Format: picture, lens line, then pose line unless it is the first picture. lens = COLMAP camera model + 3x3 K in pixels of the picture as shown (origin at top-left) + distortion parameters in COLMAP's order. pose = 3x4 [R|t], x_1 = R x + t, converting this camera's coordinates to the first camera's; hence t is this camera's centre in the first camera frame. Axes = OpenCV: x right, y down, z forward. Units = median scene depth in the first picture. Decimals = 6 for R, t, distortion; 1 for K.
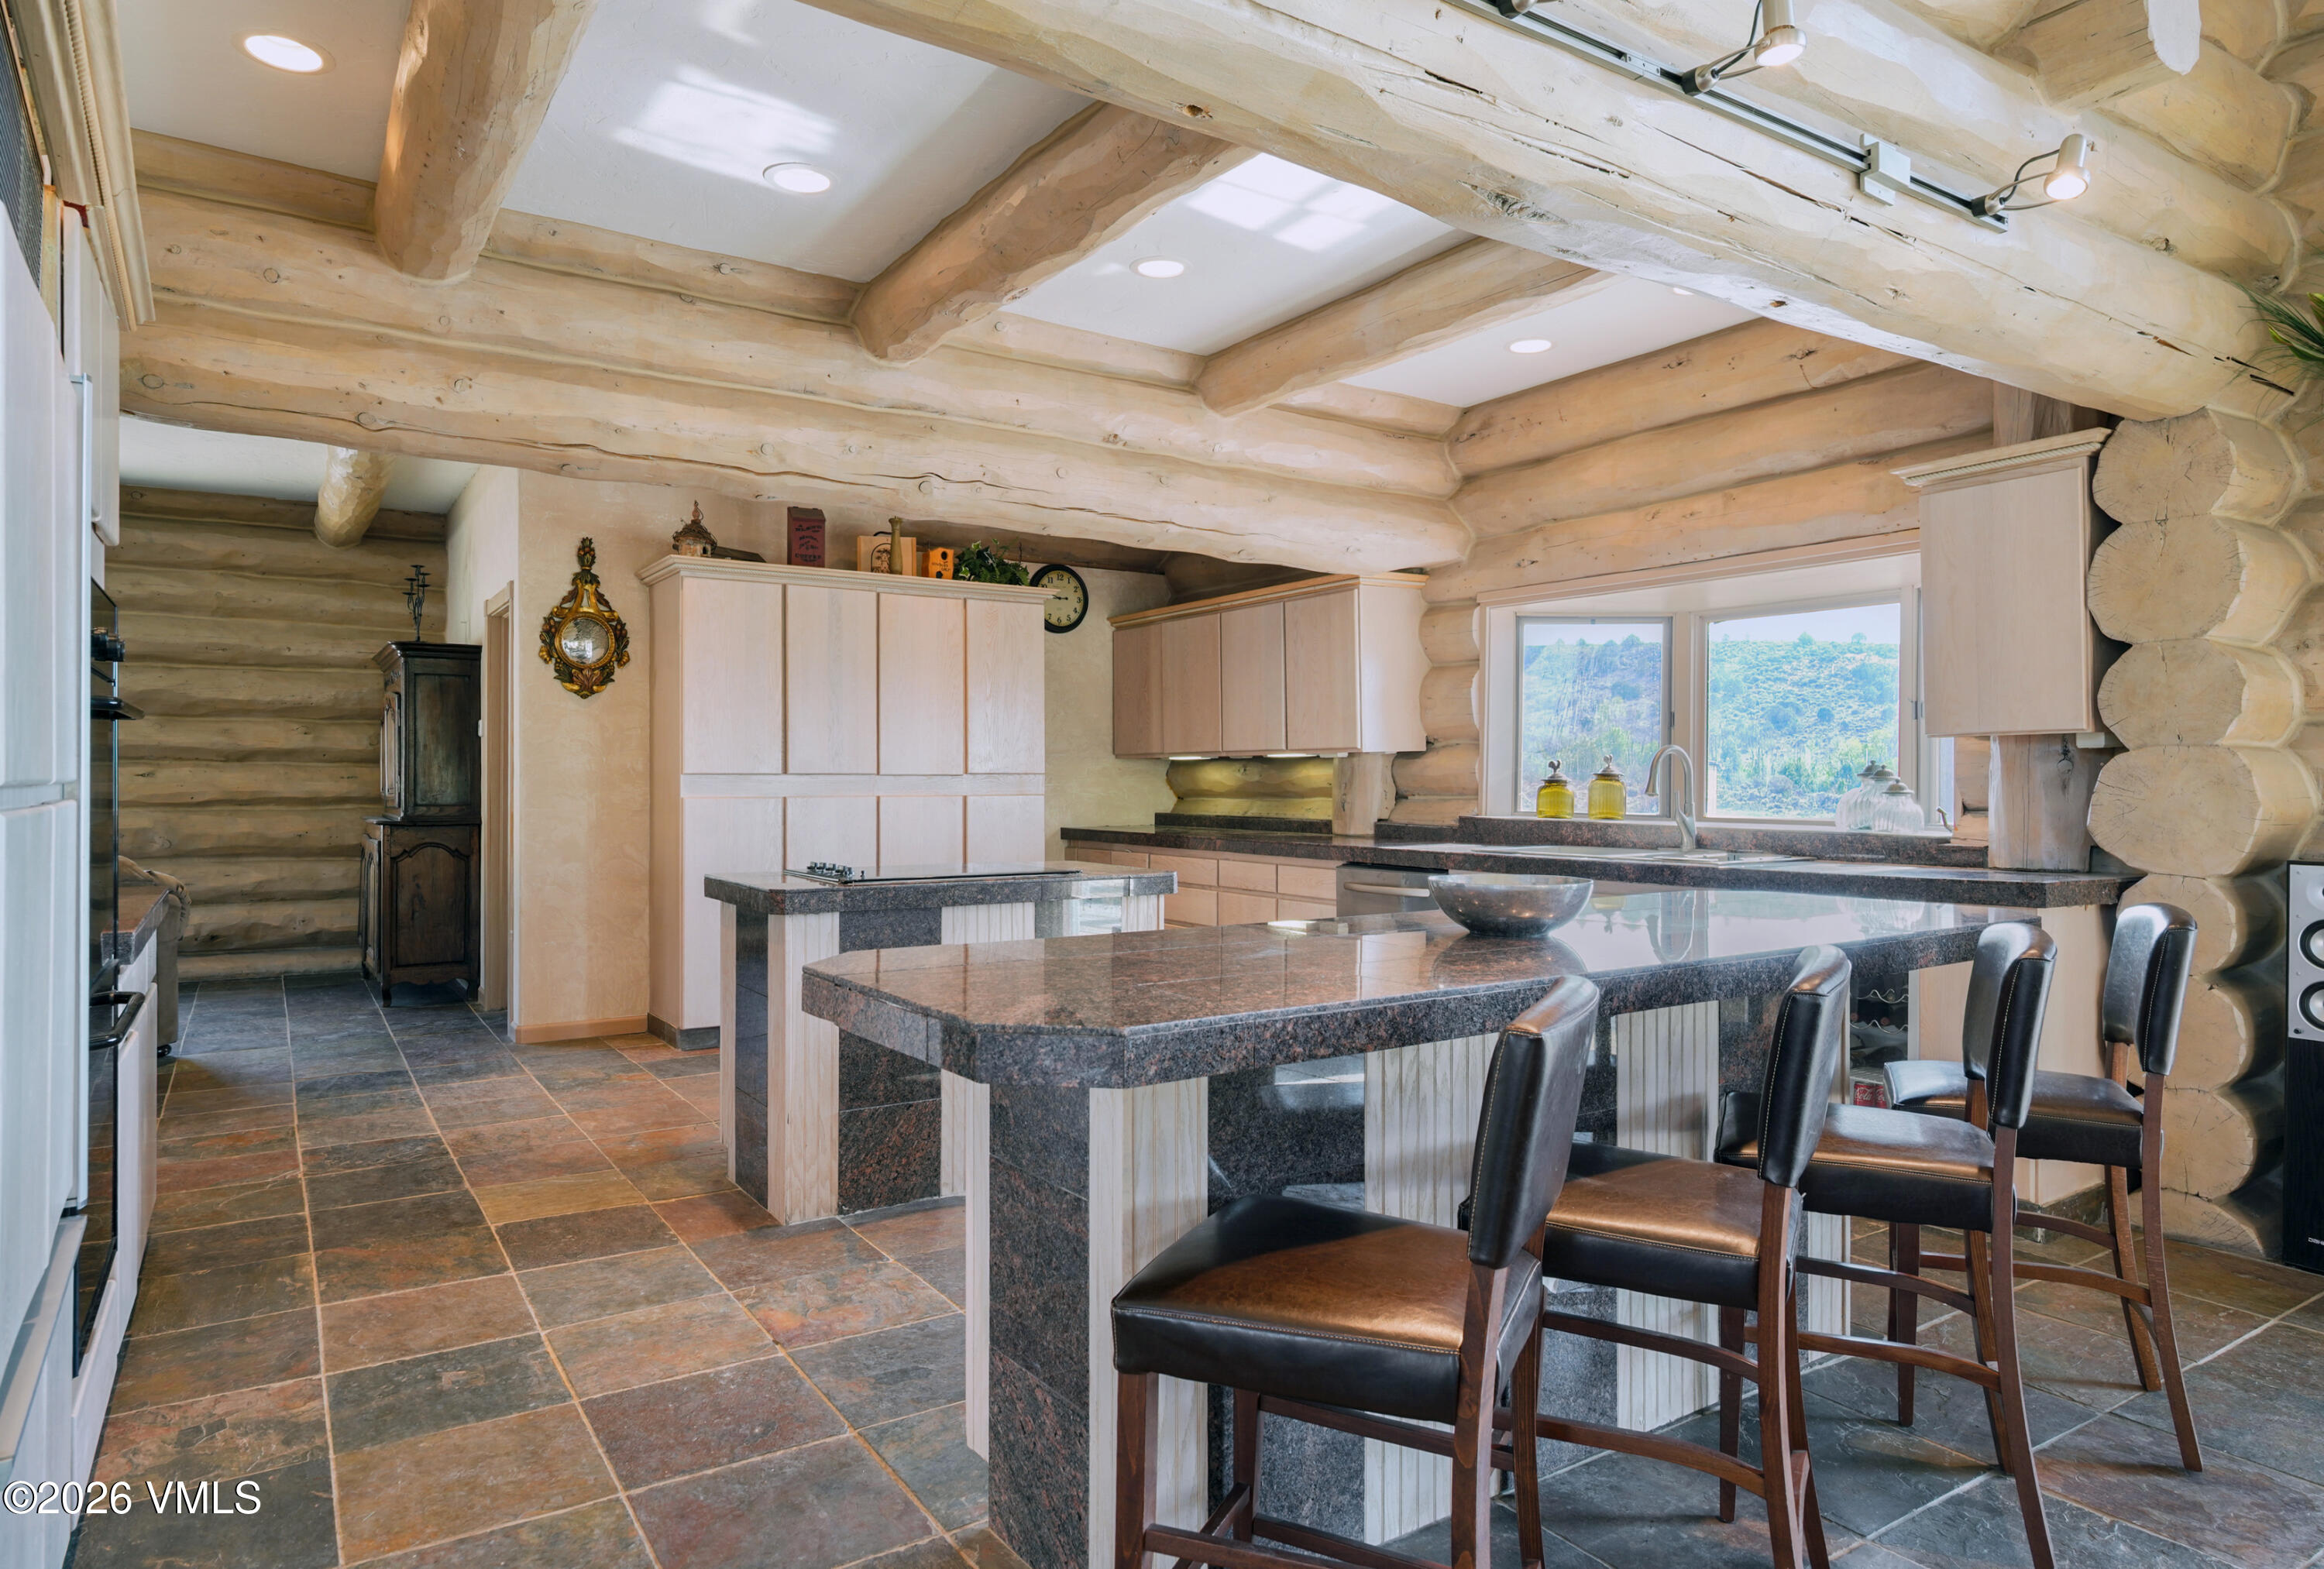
lens RADIAL K [[1391.1, 0, 1161.7], [0, 1391.1, 769.2], [0, 0, 1]] dist [-0.004028, 0.000560]
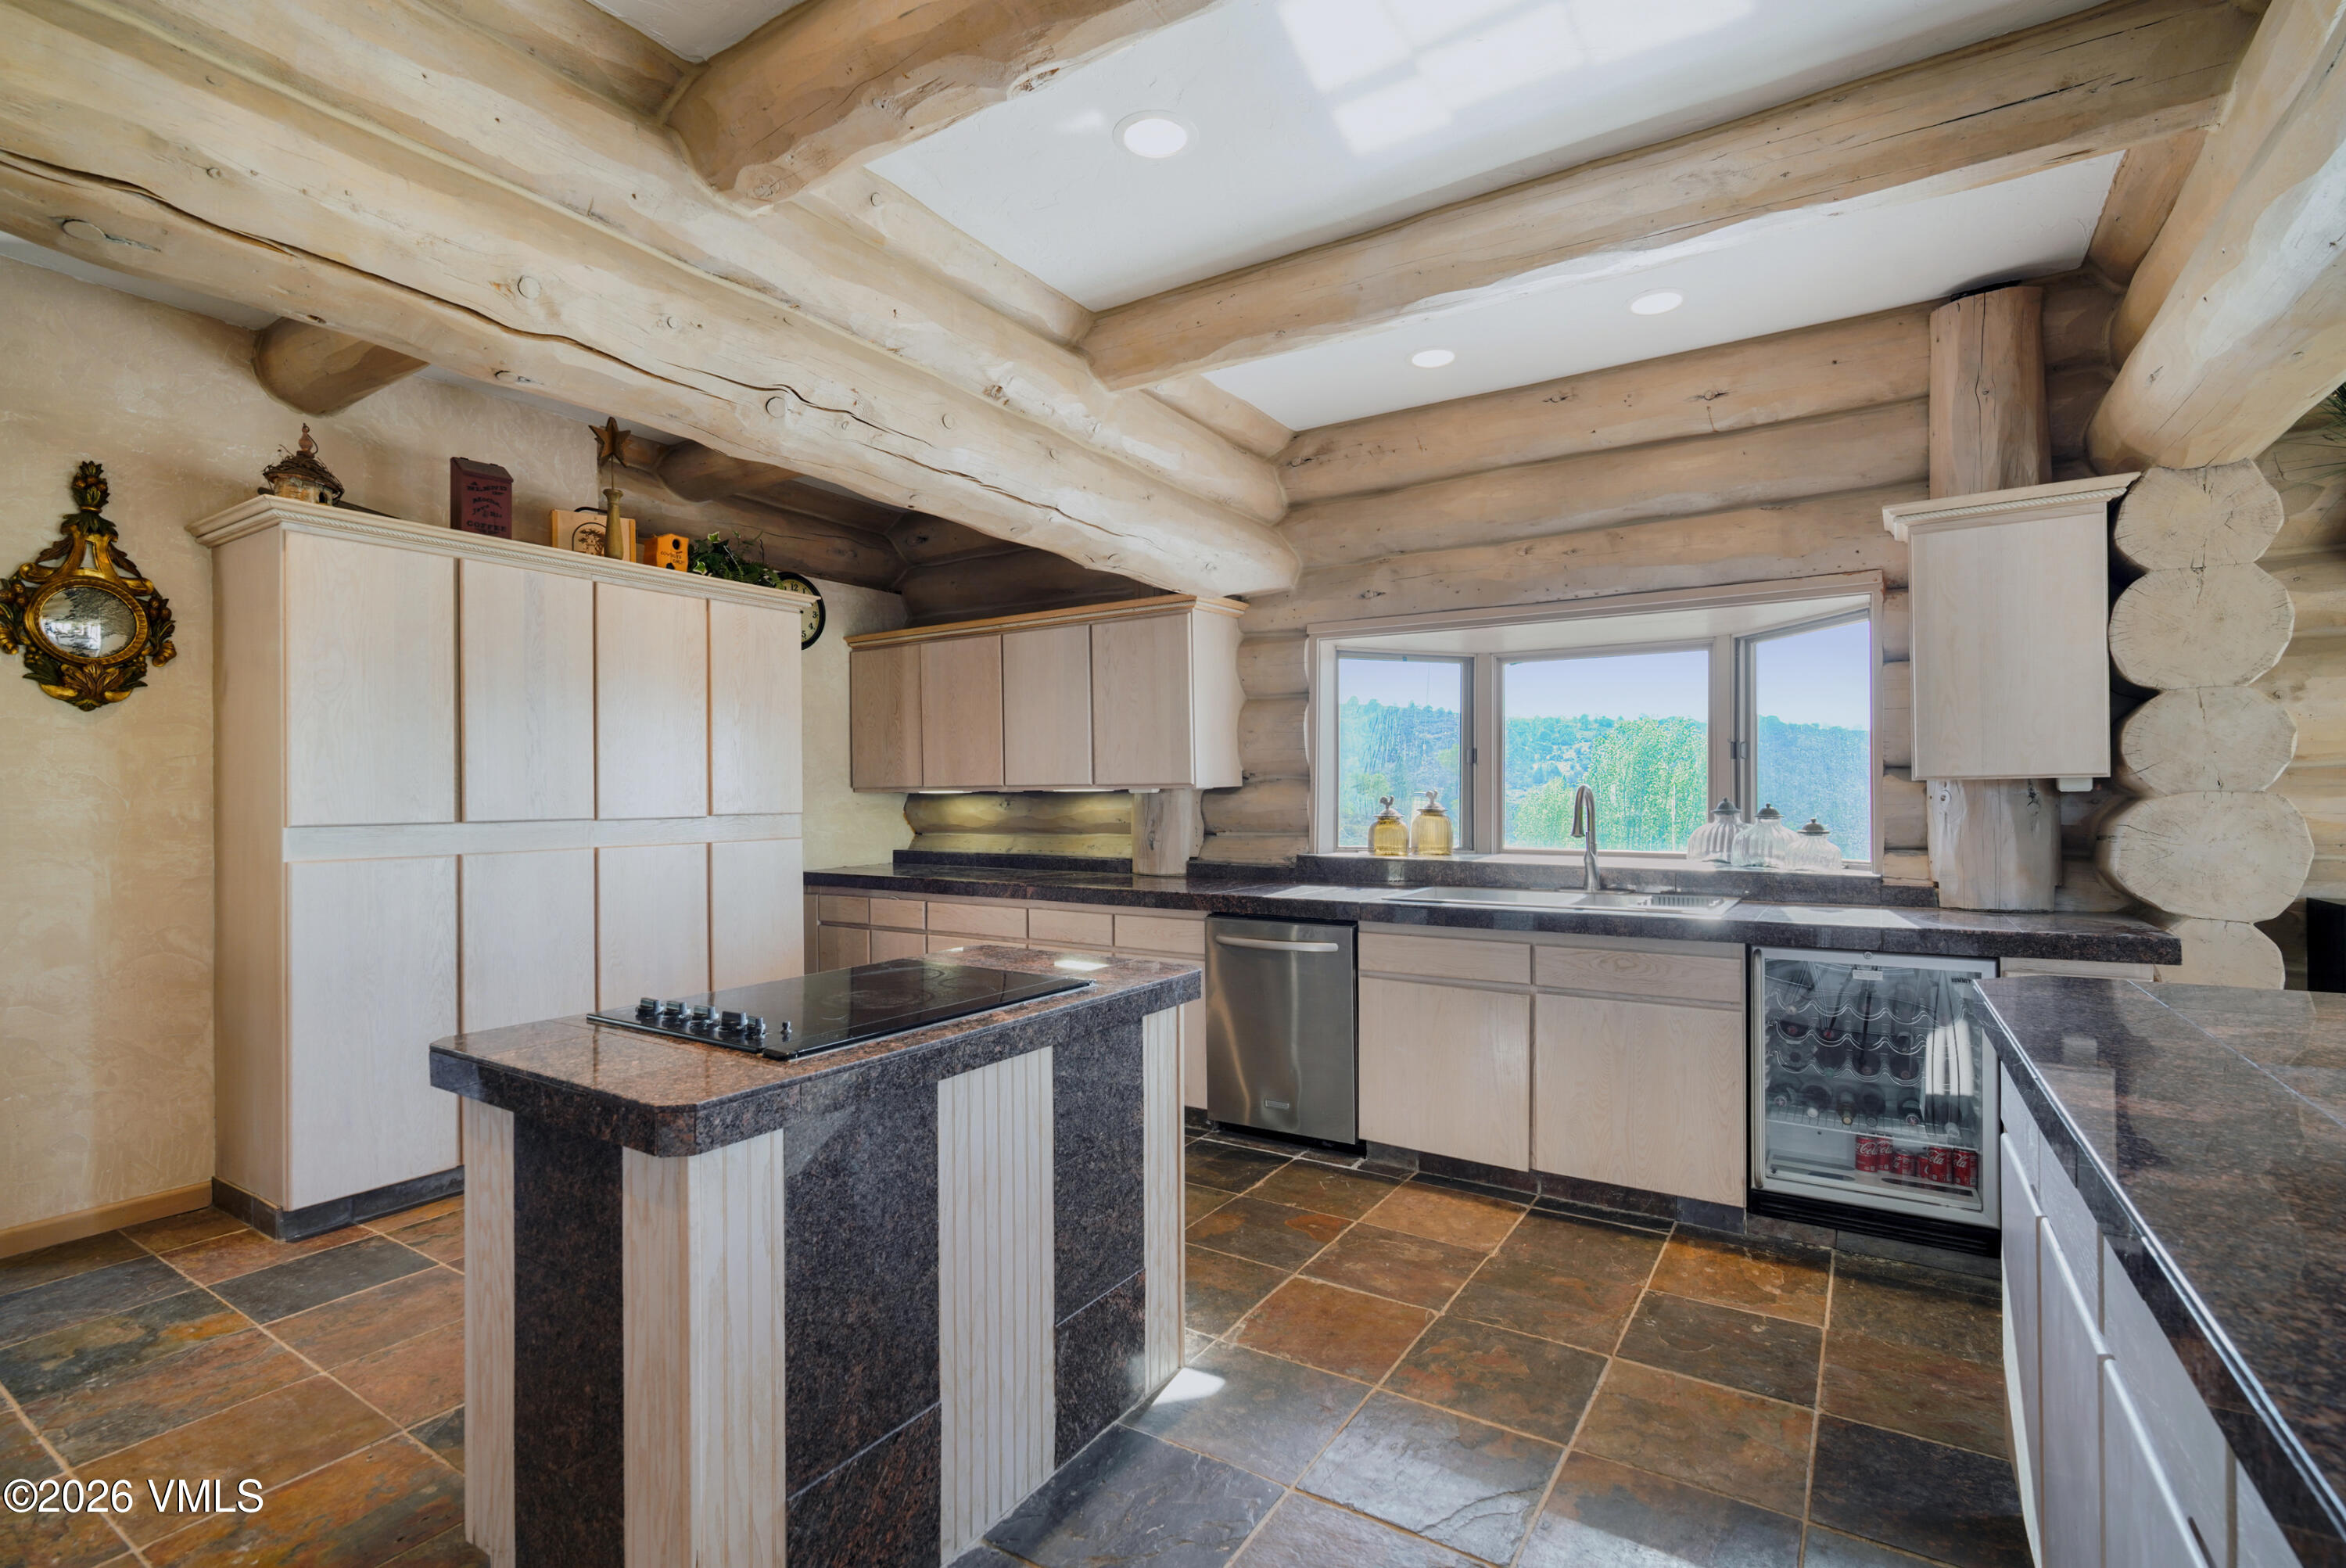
lens RADIAL K [[1073.5, 0, 1178.2], [0, 1073.5, 785.8], [0, 0, 1]] dist [-0.010948, 0.005751]
pose [[0.912574, -0.003975, 0.408893, -0.162646], [0.004105, 0.999991, 0.000560, -0.014659], [-0.408892, 0.001167, 0.912582, 0.355034]]
